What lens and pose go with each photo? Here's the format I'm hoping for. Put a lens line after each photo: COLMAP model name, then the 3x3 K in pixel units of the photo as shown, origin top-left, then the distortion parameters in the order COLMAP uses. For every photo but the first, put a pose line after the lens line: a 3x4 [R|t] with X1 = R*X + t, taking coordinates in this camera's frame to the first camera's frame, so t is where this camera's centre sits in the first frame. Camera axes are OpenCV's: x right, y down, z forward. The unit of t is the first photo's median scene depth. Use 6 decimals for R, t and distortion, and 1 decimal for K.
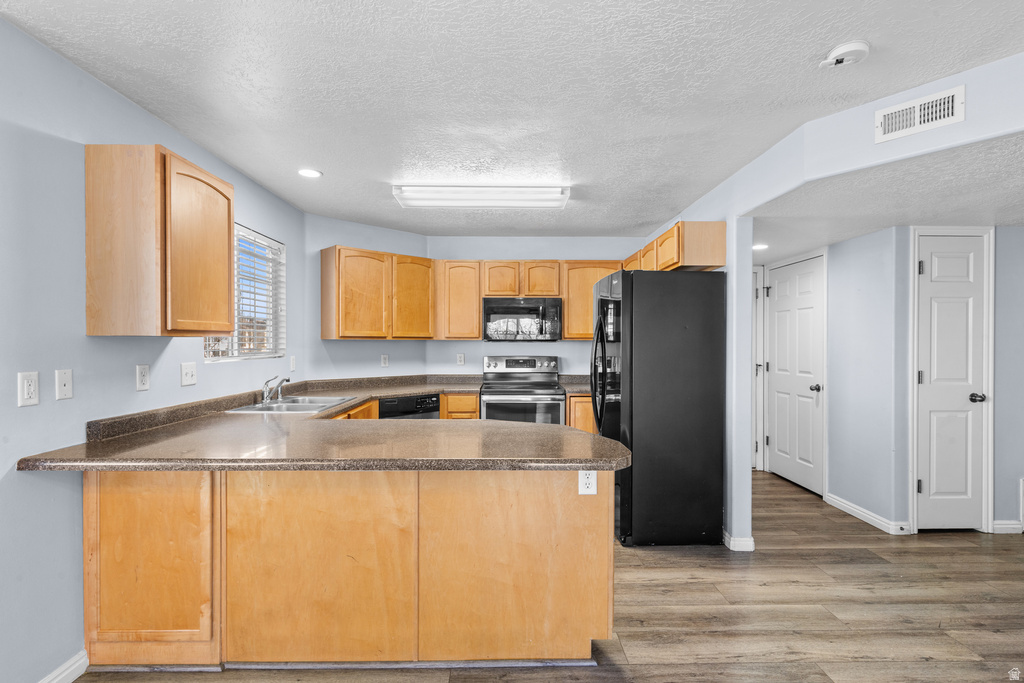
lens RADIAL K [[487.6, 0, 512.0], [0, 487.6, 341.5], [0, 0, 1]] dist [-0.000729, 0.000061]
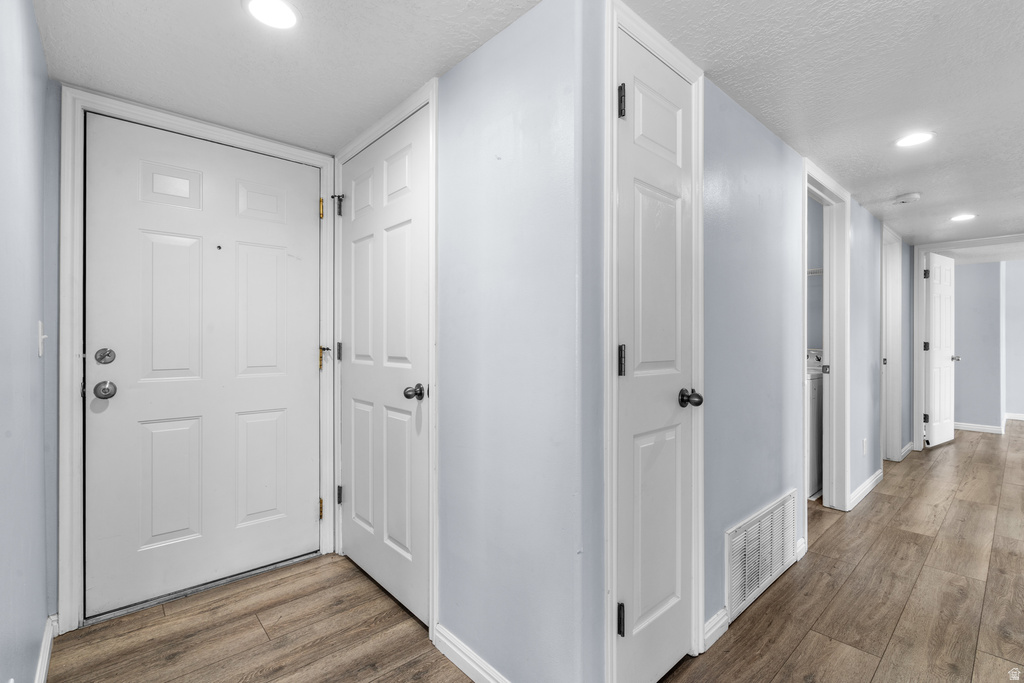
lens RADIAL K [[467.9, 0, 515.5], [0, 467.9, 335.8], [0, 0, 1]] dist [-0.002980, -0.000267]
pose [[0.747918, -0.001574, 0.663790, 0.391376], [-0.000010, 0.999997, 0.002381, 0.039903], [-0.663792, -0.001787, 0.747915, 0.592685]]
